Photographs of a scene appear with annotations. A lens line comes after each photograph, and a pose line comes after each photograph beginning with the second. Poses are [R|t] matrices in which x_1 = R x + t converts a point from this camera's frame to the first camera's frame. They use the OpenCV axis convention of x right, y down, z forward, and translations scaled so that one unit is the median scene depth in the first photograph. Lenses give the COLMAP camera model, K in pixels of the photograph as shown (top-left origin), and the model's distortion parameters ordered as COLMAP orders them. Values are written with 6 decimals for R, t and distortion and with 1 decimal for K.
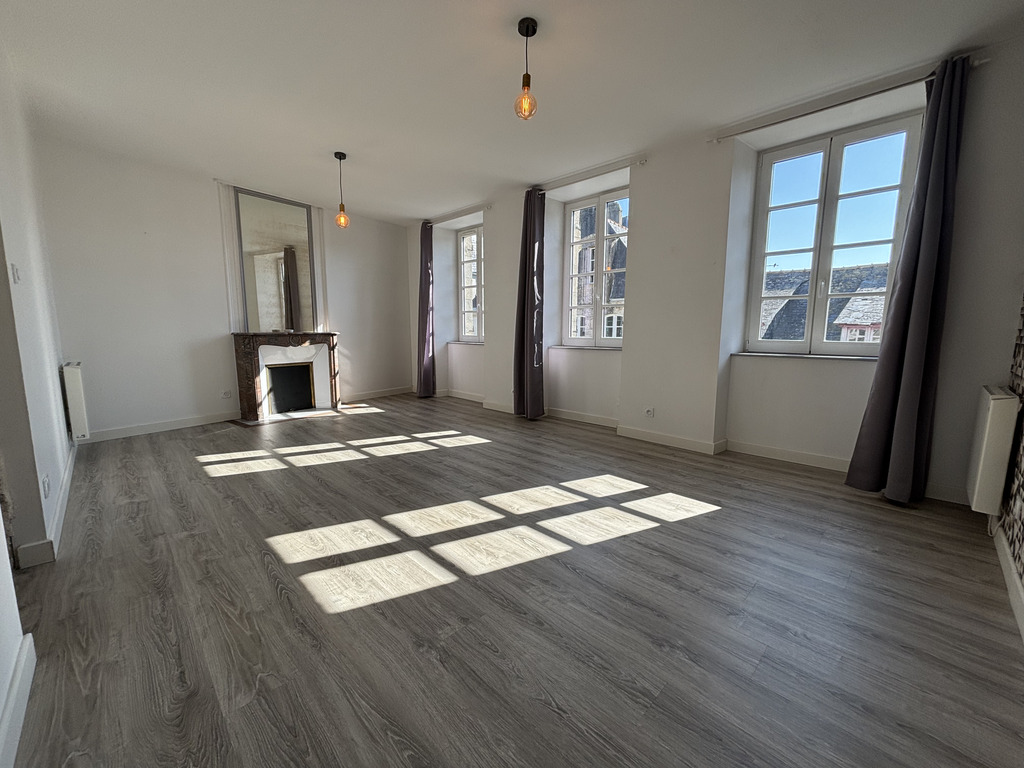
lens RADIAL K [[412.2, 0, 521.4], [0, 412.2, 383.4], [0, 0, 1]] dist [0.002129, -0.000861]
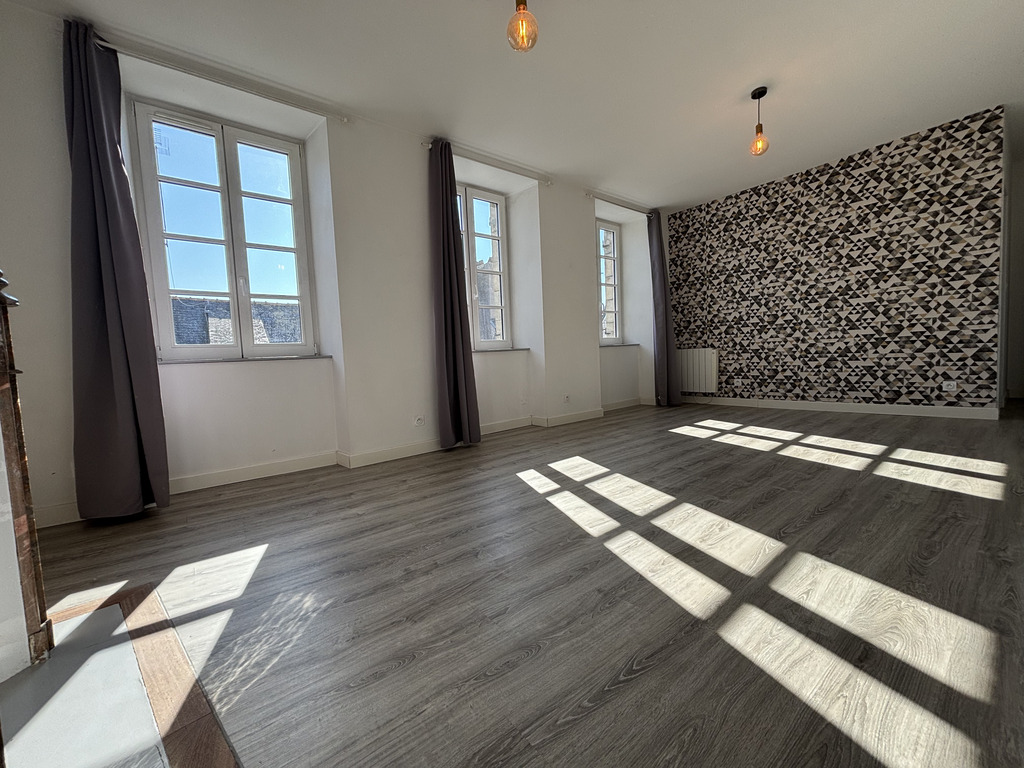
lens RADIAL K [[412.2, 0, 514.6], [0, 412.2, 378.2], [0, 0, 1]] dist [0.002129, -0.000861]
pose [[0.121947, -0.054641, 0.991031, -0.976561], [0.182173, 0.982753, 0.031768, -0.061043], [-0.975675, 0.176665, 0.129798, 1.129447]]
